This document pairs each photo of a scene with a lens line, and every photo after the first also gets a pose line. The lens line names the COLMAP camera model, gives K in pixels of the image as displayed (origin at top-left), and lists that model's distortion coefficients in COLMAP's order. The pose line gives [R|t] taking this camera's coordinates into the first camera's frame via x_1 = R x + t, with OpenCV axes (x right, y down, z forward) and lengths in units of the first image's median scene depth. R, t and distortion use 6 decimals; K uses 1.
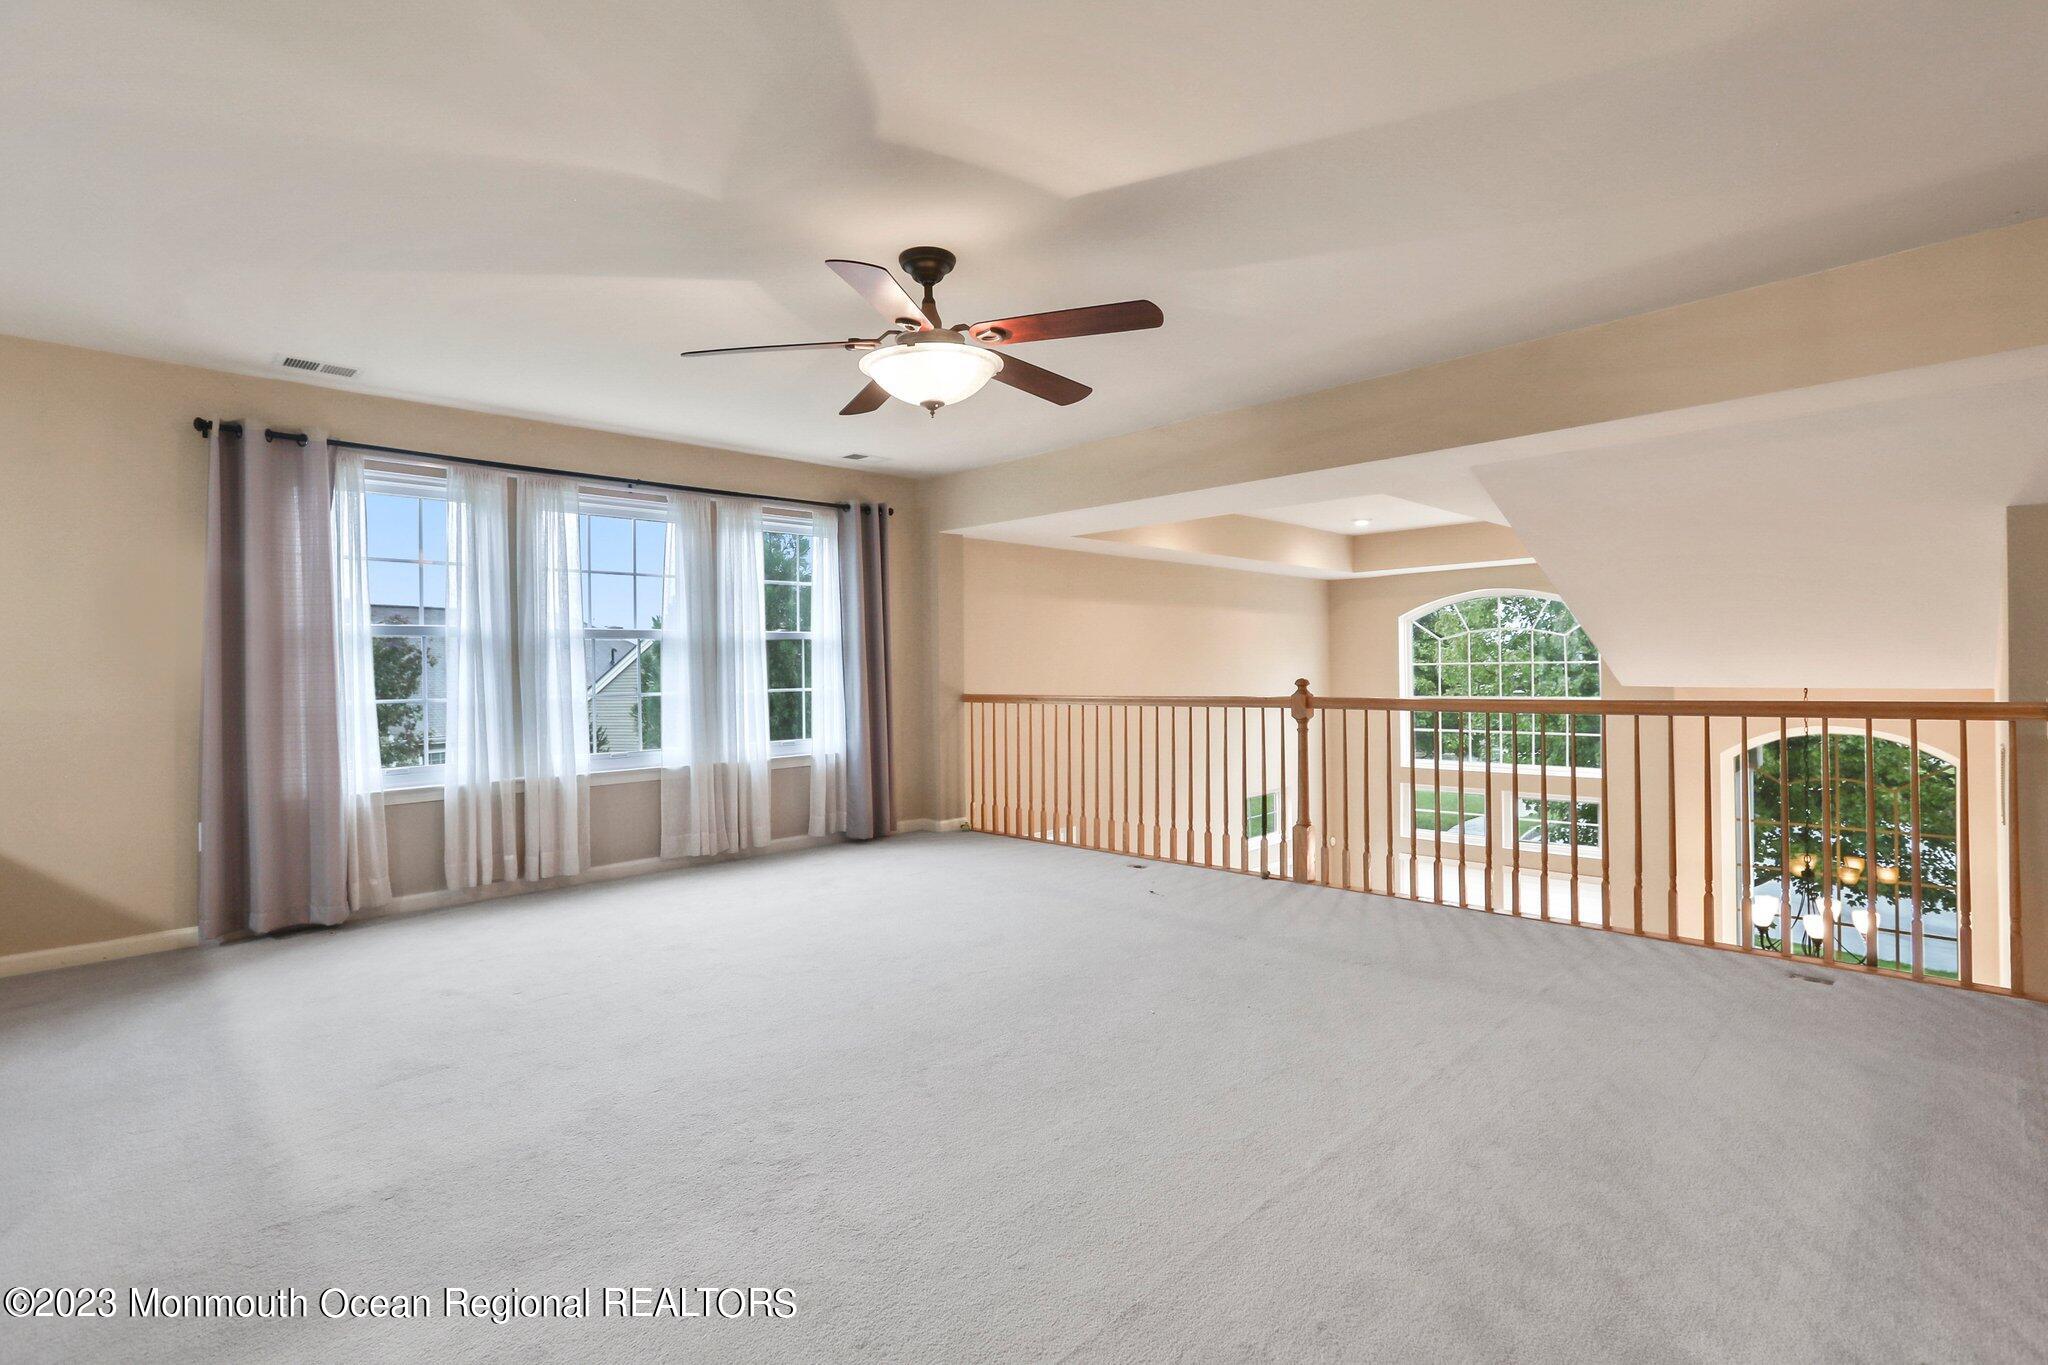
lens RADIAL K [[1000.0, 0, 1024.0], [0, 1000.0, 682.5], [0, 0, 1]] dist [-0.042128, 0.047561]
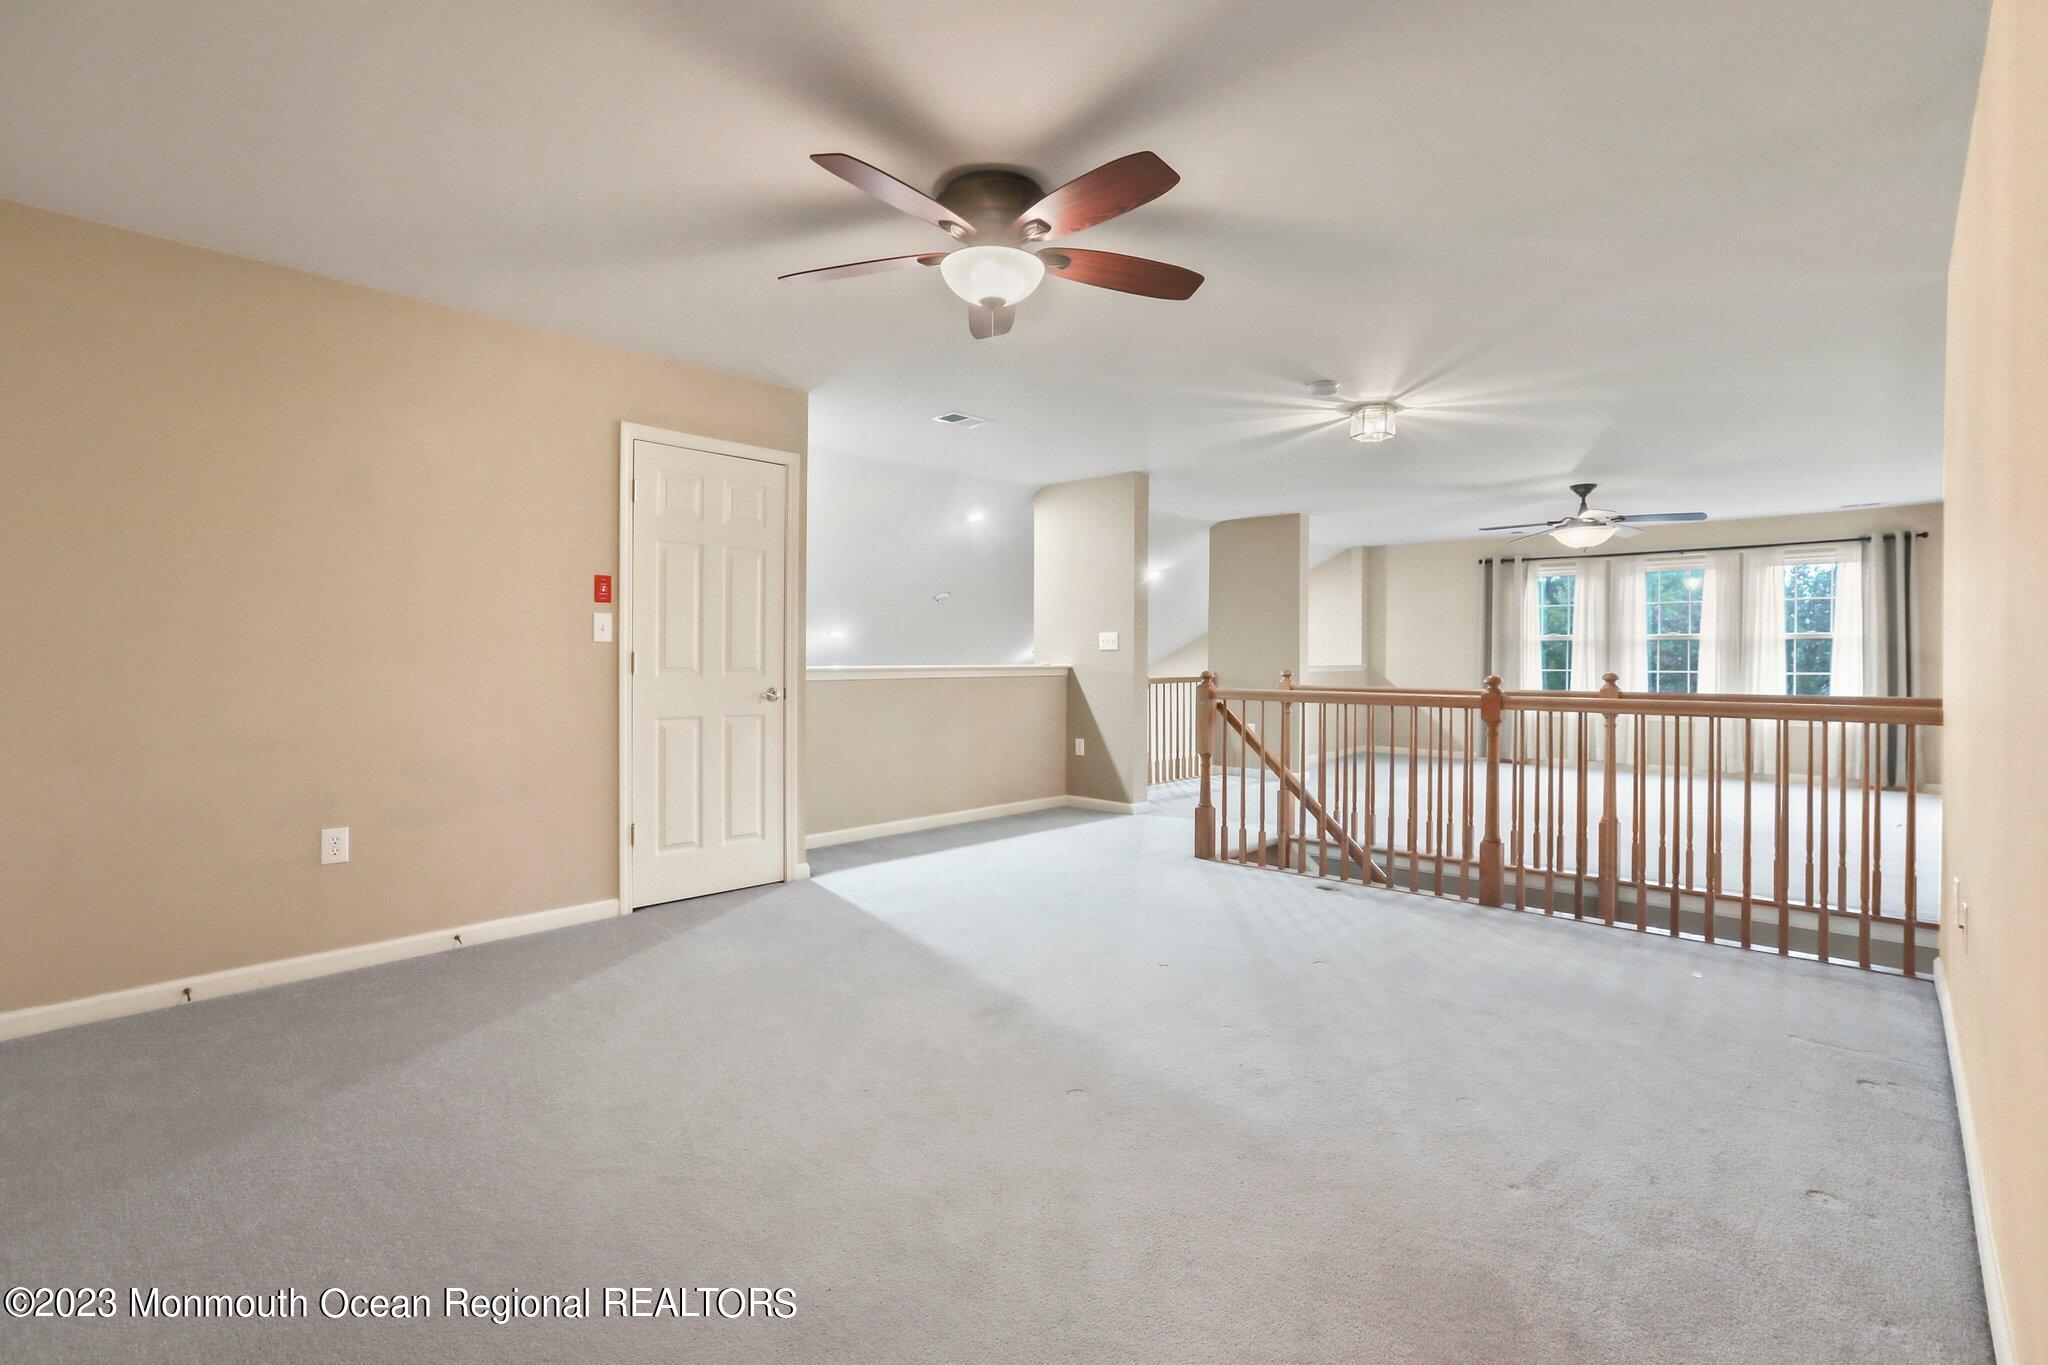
lens RADIAL K [[952.0, 0, 1023.9], [0, 952.0, 667.0], [0, 0, 1]] dist [-0.035176, 0.021760]
pose [[0.070789, 0.023670, -0.997210, 1.368136], [-0.013489, 0.999650, 0.022771, -0.019604], [0.997400, 0.011840, 0.071083, -0.320556]]
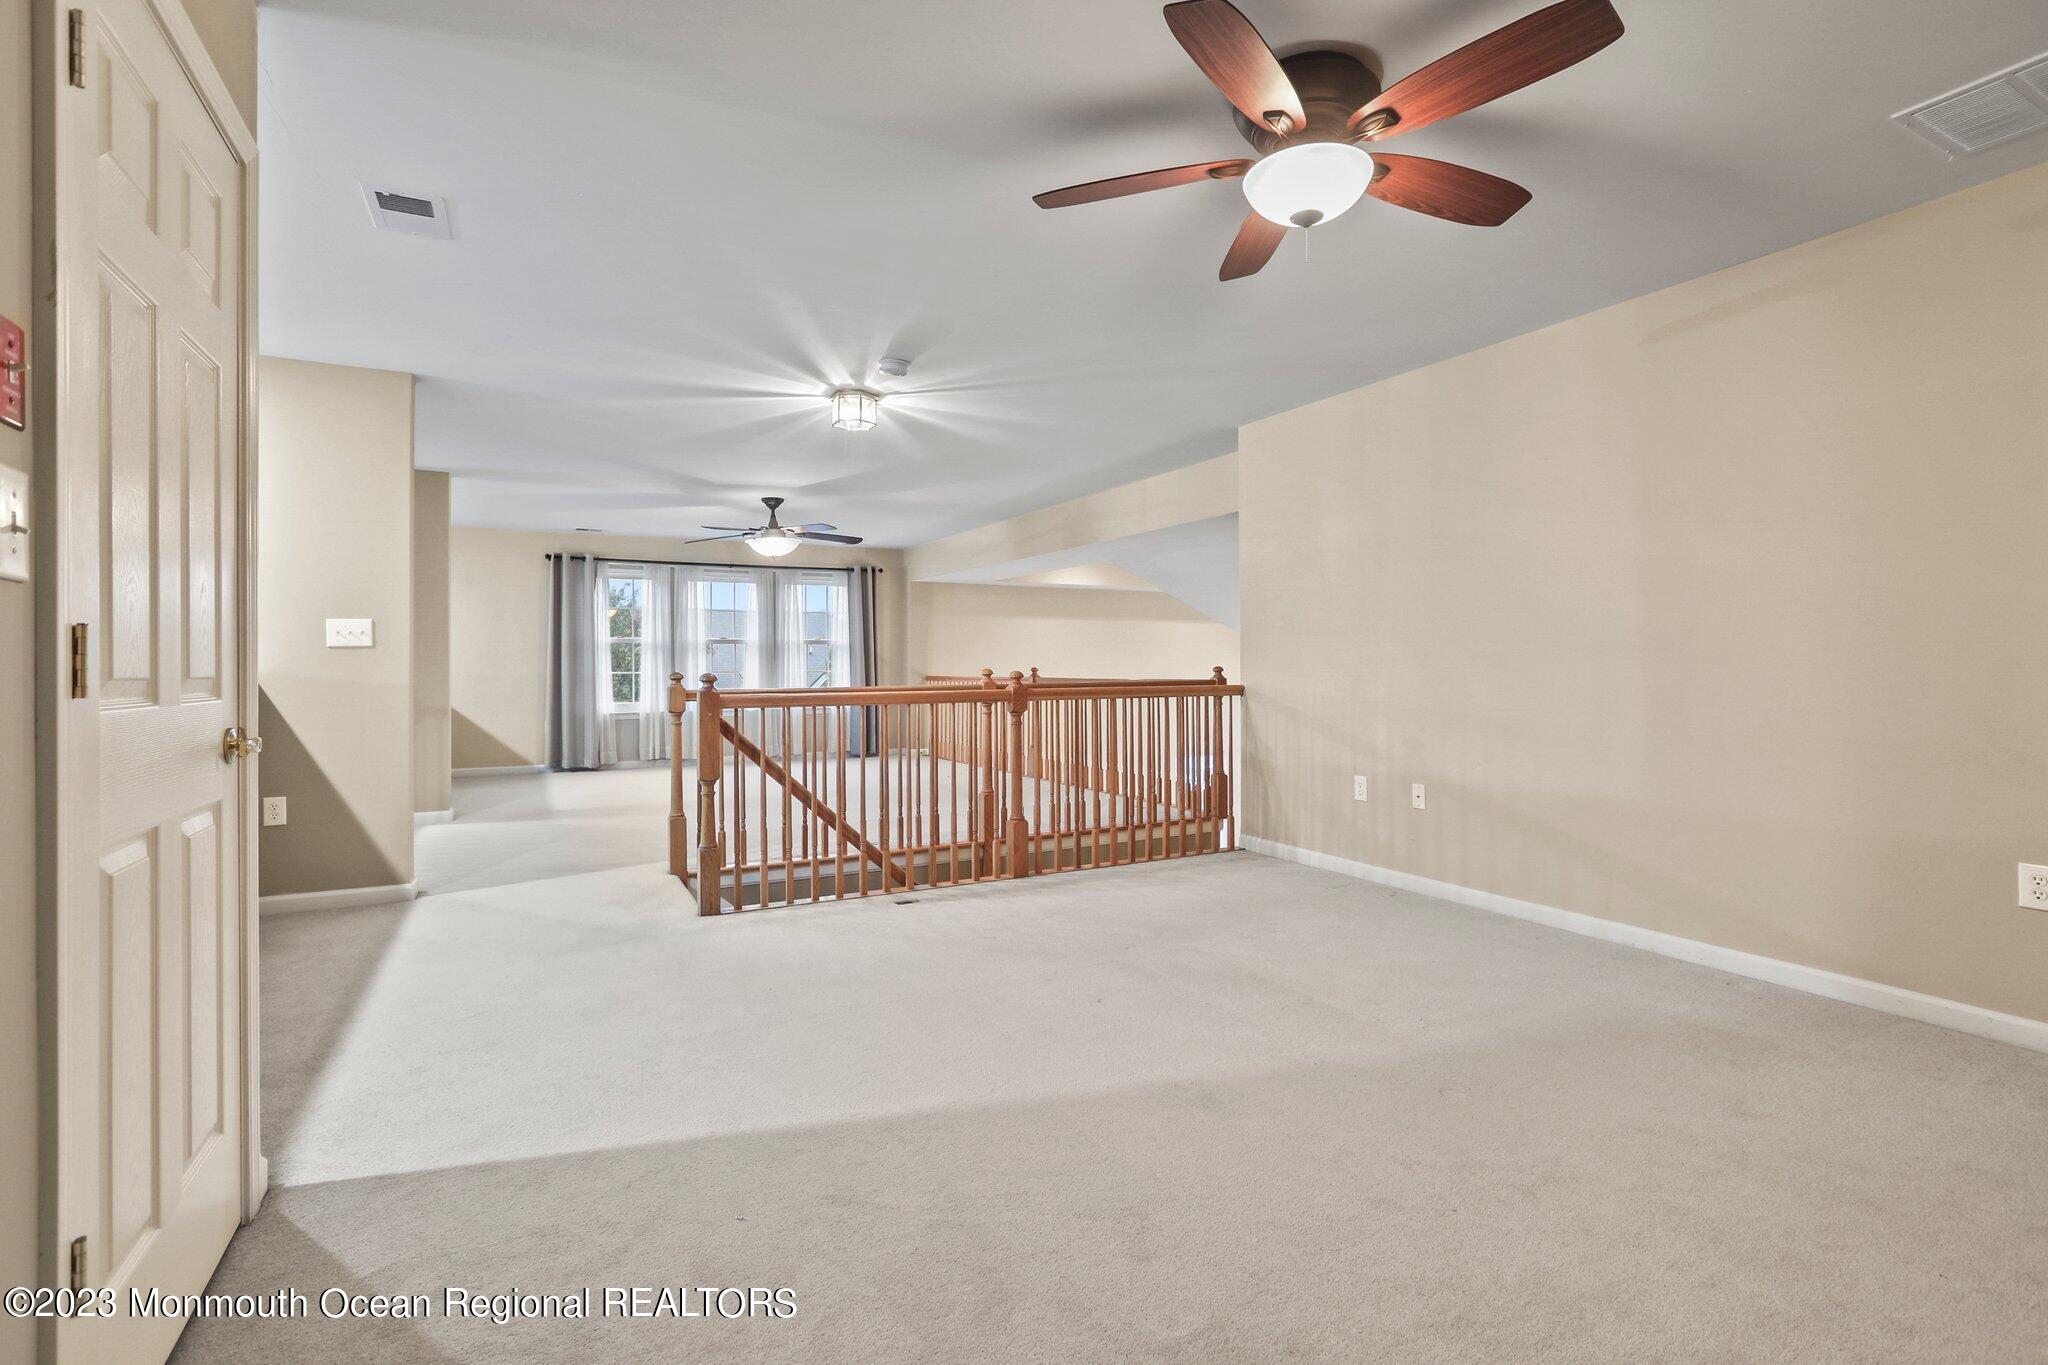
lens RADIAL K [[952.0, 0, 1023.9], [0, 952.0, 667.0], [0, 0, 1]] dist [-0.035176, 0.021760]
pose [[0.963751, 0.008969, -0.266652, 0.785233], [-0.009514, 0.999954, -0.000750, -0.000321], [0.266634, 0.003260, 0.963792, -0.783700]]
